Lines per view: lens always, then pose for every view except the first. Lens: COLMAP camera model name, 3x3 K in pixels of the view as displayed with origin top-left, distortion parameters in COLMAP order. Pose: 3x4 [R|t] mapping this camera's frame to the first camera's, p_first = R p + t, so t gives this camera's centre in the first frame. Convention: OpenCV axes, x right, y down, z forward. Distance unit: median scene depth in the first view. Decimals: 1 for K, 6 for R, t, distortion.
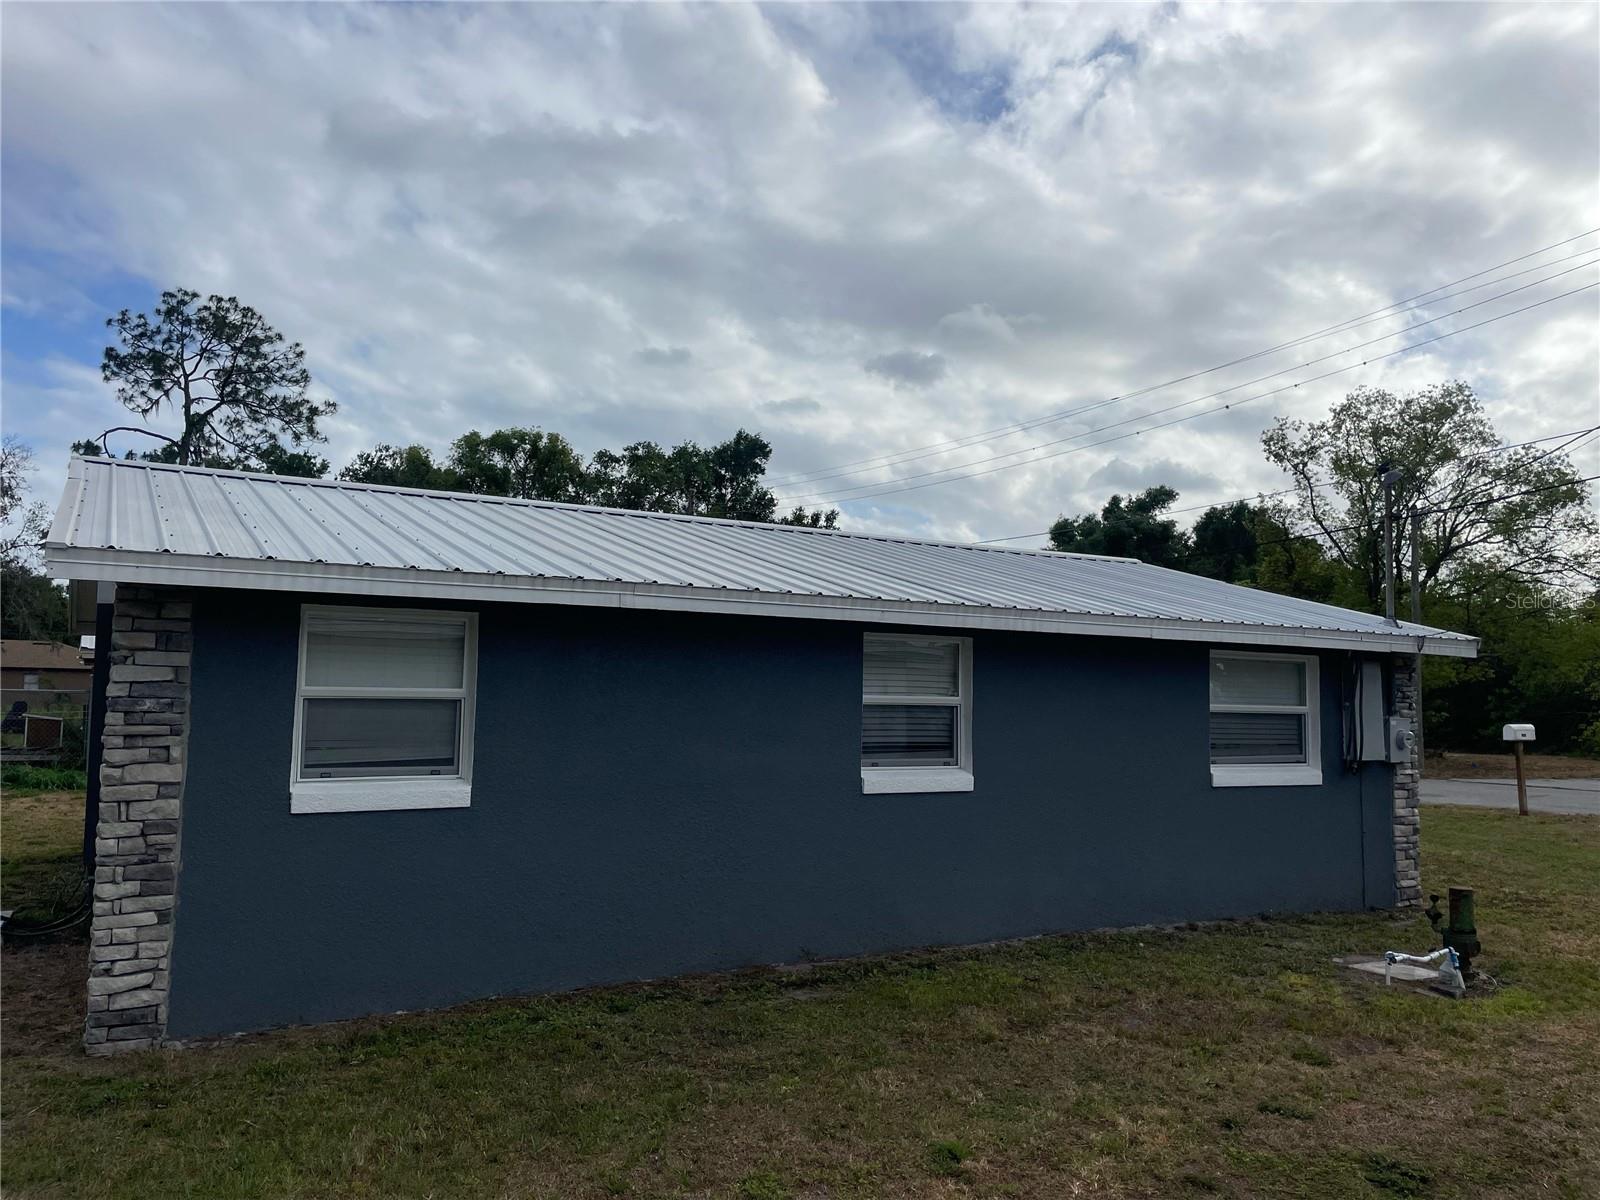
lens RADIAL K [[1208.1, 0, 797.8], [0, 1208.1, 602.0], [0, 0, 1]] dist [0.094944, -0.122494]
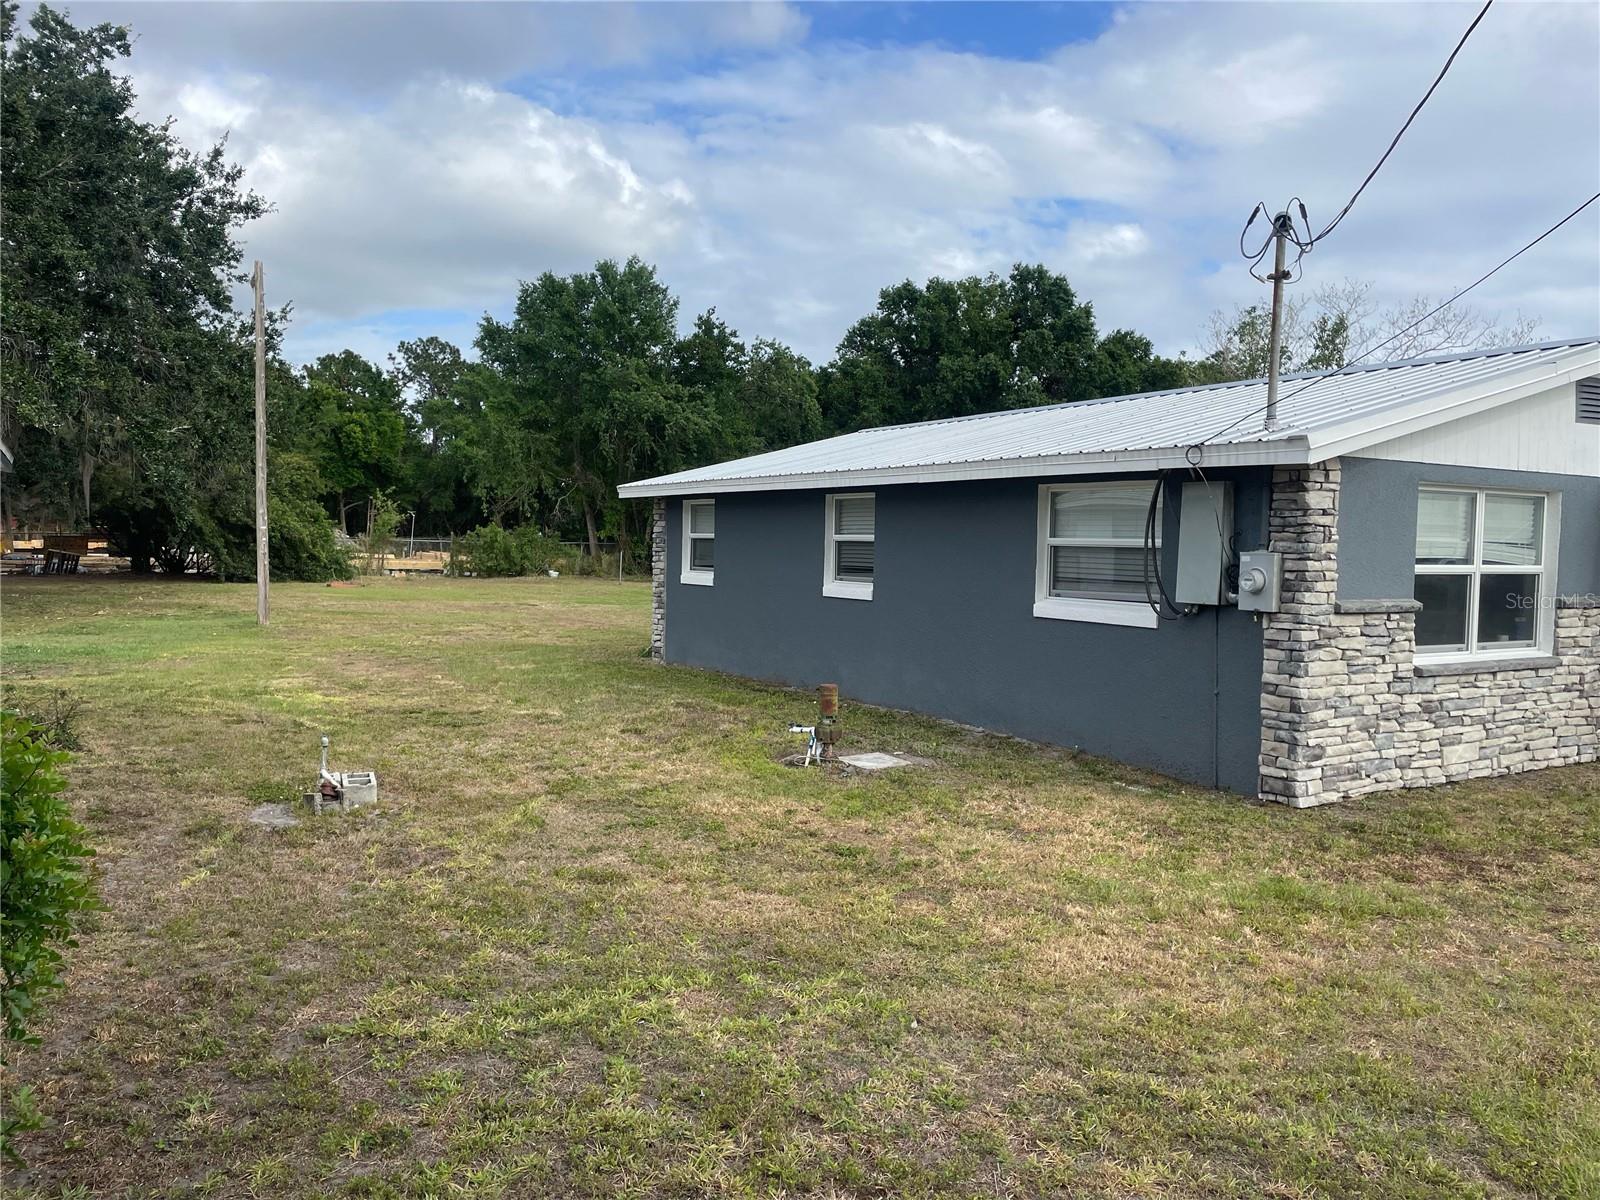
lens RADIAL K [[1208.1, 0, 801.0], [0, 1208.1, 602.2], [0, 0, 1]] dist [0.094944, -0.122494]
pose [[0.029962, 0.033135, -0.999002, 1.236981], [0.055076, 0.997877, 0.034749, 0.084033], [0.998033, -0.056062, 0.028073, 0.701809]]
